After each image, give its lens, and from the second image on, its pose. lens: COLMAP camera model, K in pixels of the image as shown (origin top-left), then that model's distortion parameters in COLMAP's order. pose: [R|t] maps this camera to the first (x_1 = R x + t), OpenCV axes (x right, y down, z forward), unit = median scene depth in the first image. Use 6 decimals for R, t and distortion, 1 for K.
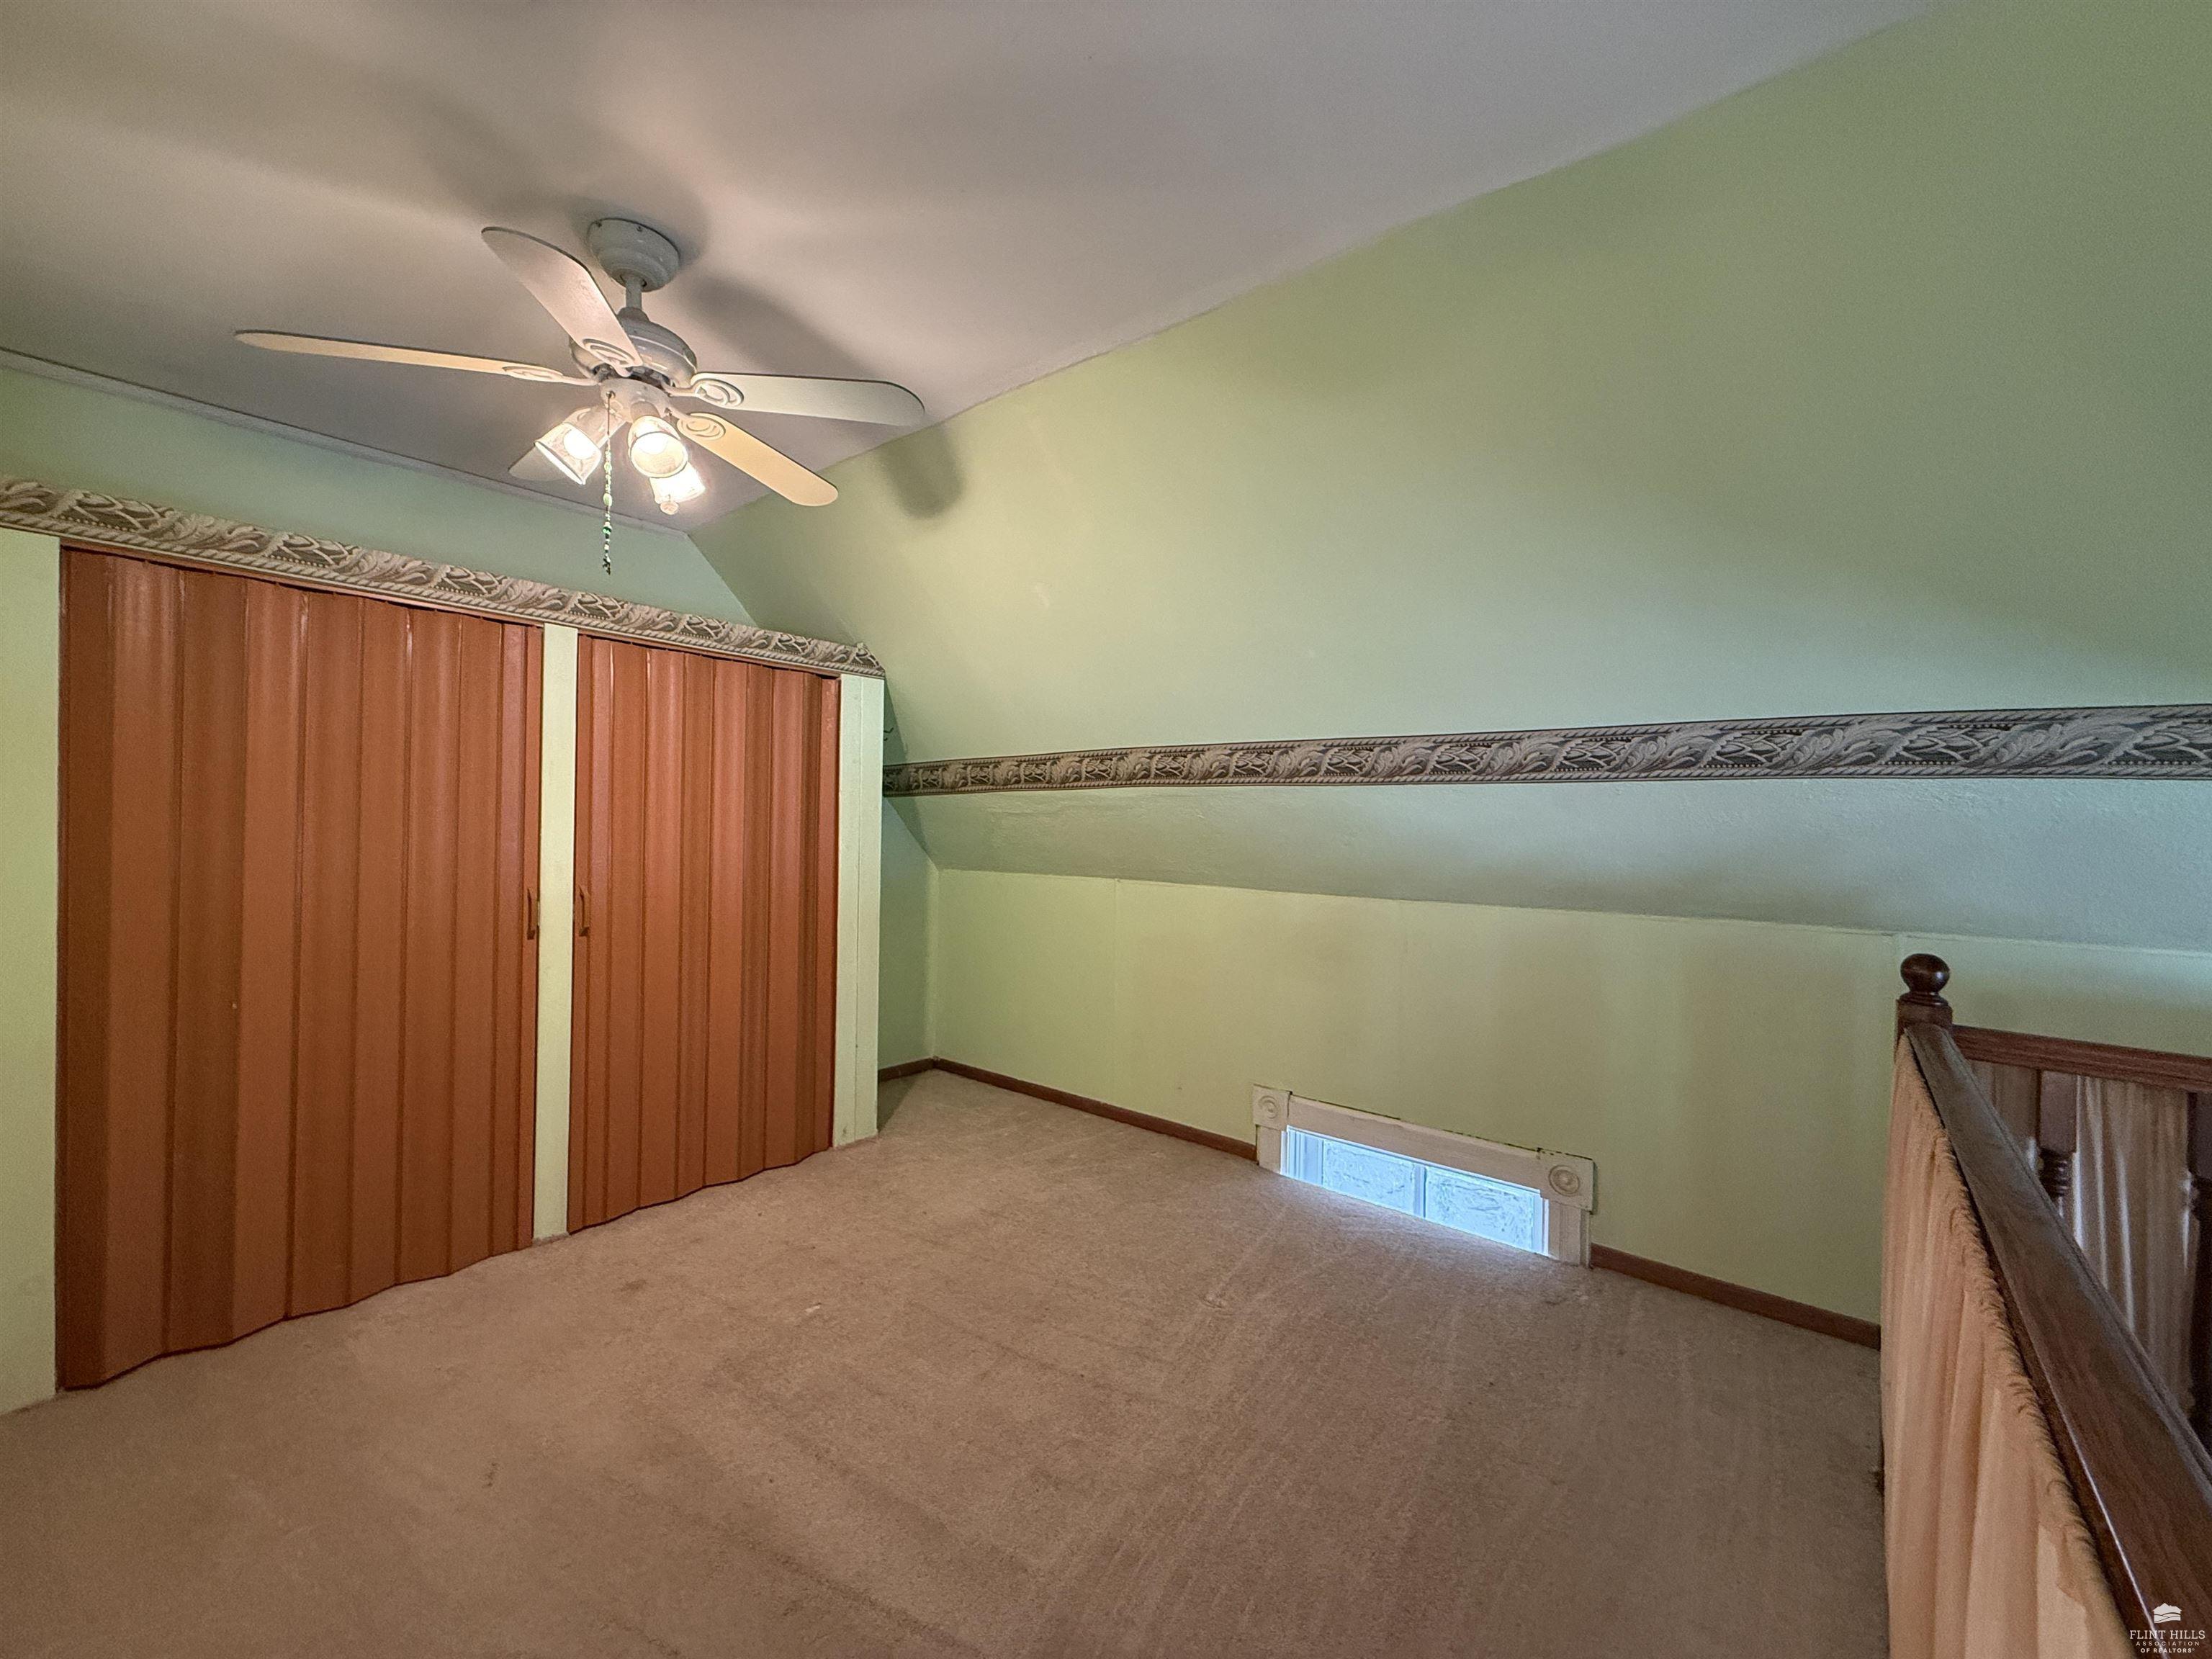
lens RADIAL K [[885.3, 0, 1109.6], [0, 885.3, 828.4], [0, 0, 1]] dist [-0.000247, 0.000110]
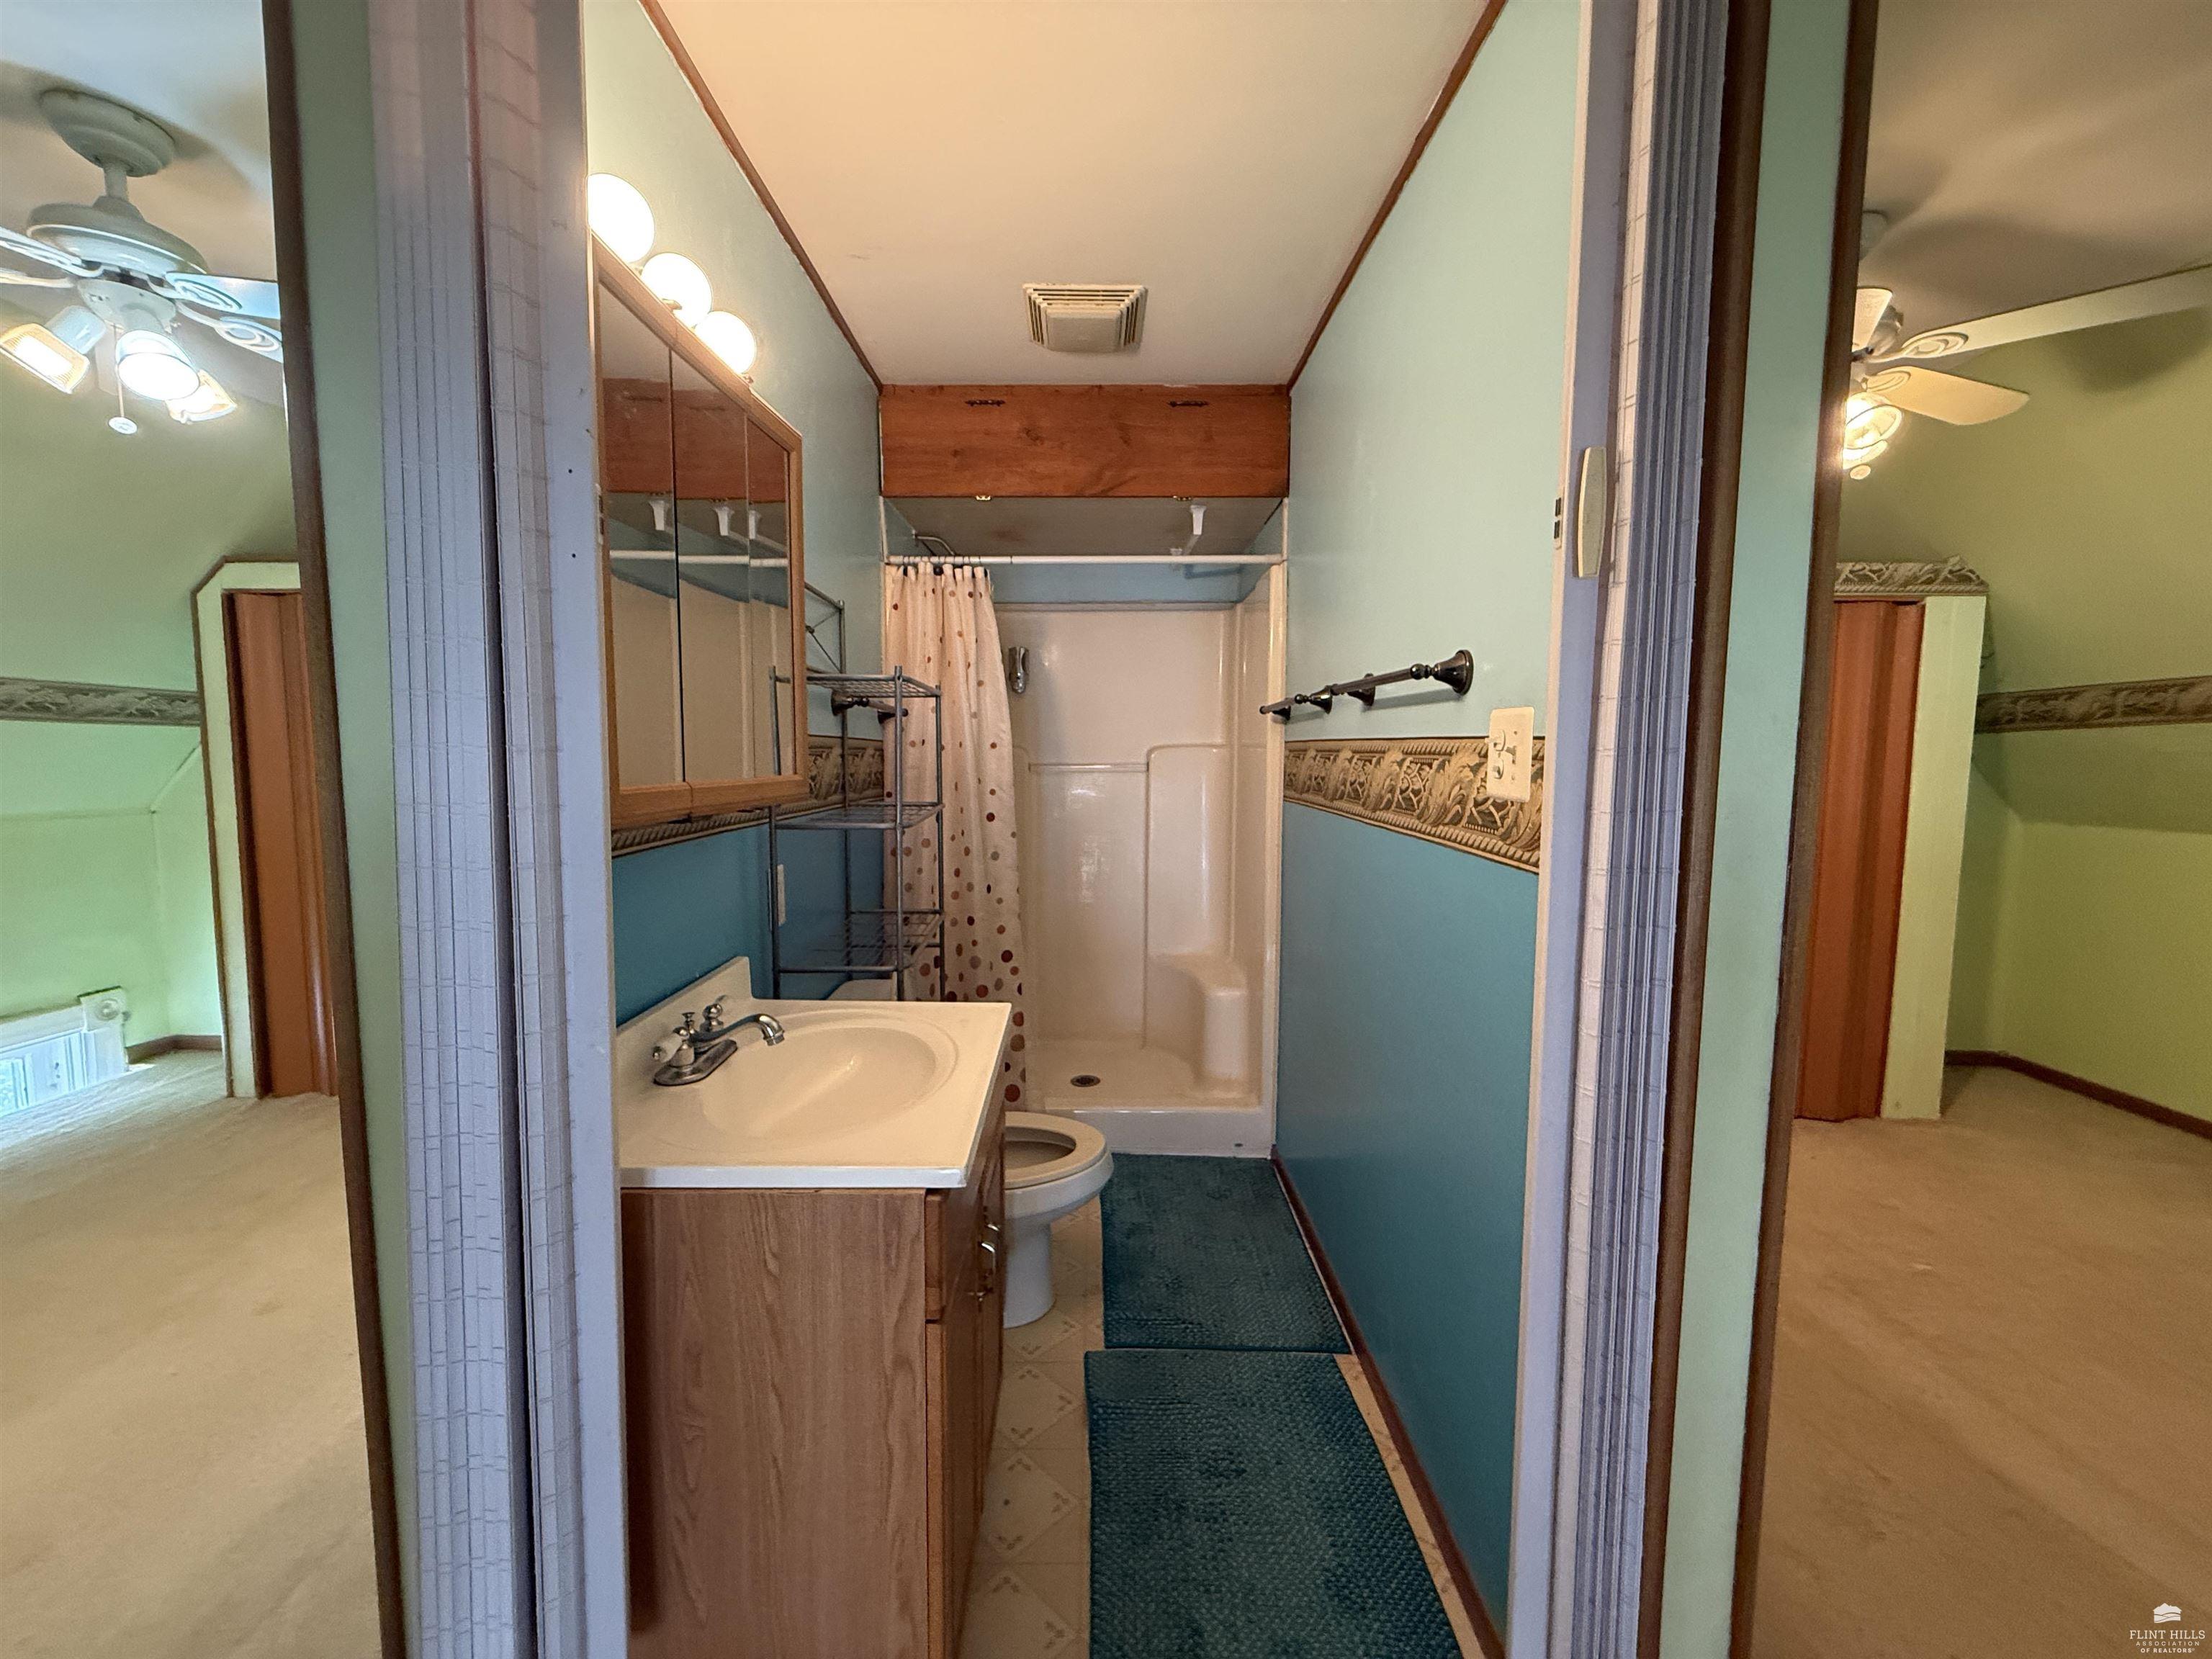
lens RADIAL K [[885.3, 0, 1093.8], [0, 885.3, 820.1], [0, 0, 1]] dist [-0.000247, 0.000110]
pose [[0.611554, 0.047753, -0.789760, -0.099261], [-0.001903, 0.998263, 0.058886, -0.001998], [0.791200, -0.034509, 0.610582, -0.202851]]
